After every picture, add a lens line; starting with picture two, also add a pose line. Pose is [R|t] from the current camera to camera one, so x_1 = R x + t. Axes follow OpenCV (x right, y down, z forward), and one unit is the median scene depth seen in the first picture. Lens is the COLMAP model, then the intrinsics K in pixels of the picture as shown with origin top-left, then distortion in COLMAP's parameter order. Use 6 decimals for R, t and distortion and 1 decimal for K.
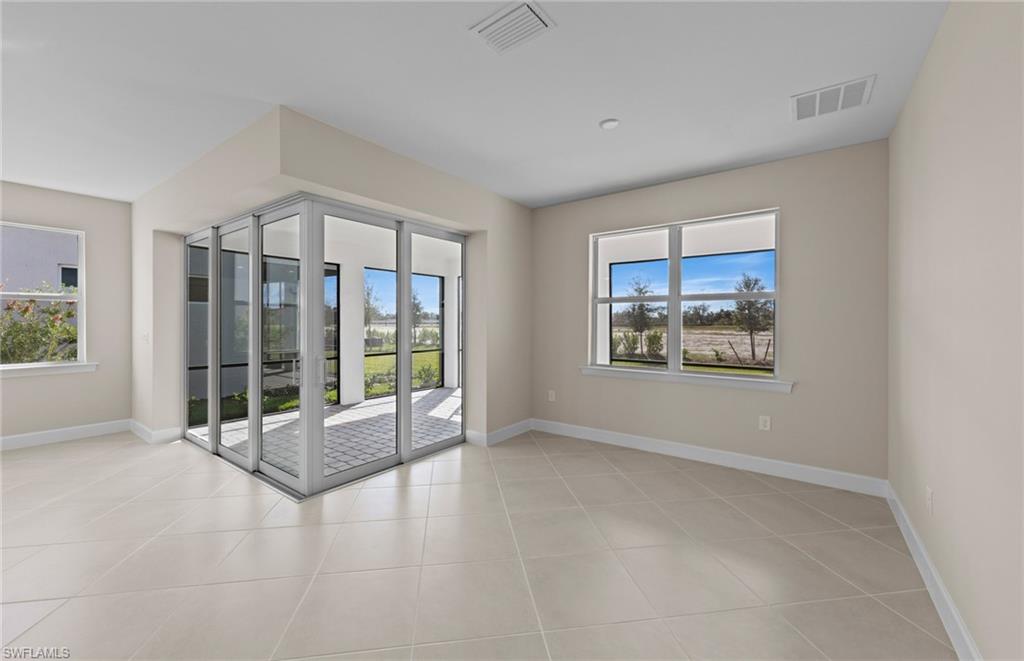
lens RADIAL K [[399.2, 0, 511.6], [0, 399.2, 326.9], [0, 0, 1]] dist [0.006156, 0.000086]
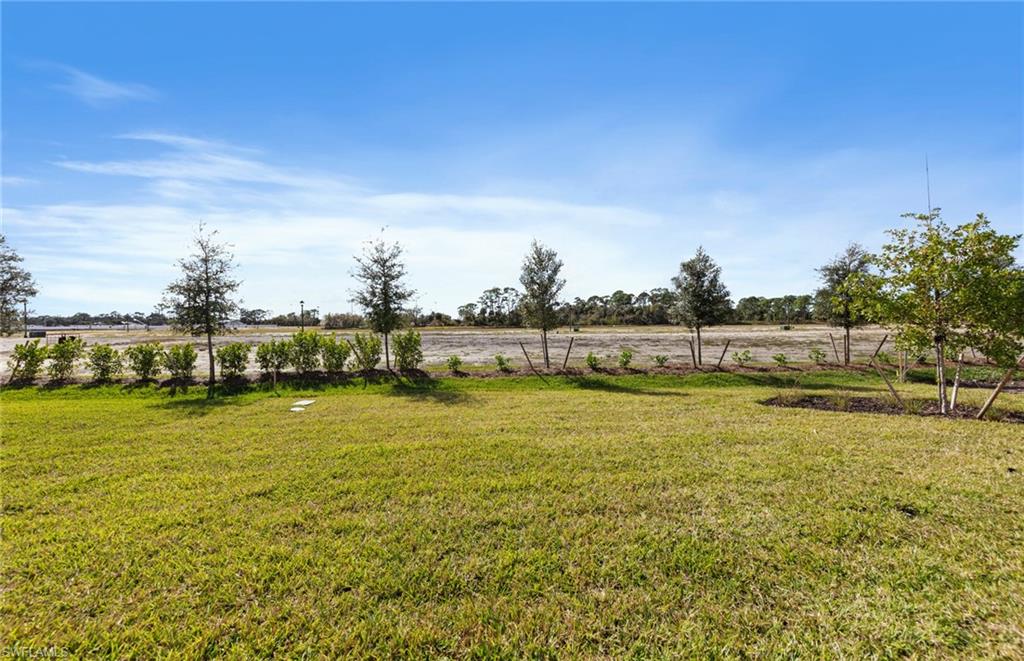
lens RADIAL K [[402.9, 0, 514.6], [0, 402.9, 332.0], [0, 0, 1]] dist [0.001889, 0.000049]
pose [[0.768258, -0.023820, 0.639697, 0.331928], [0.020059, 0.999713, 0.013134, 0.027824], [-0.639826, 0.002741, 0.768515, 1.564294]]
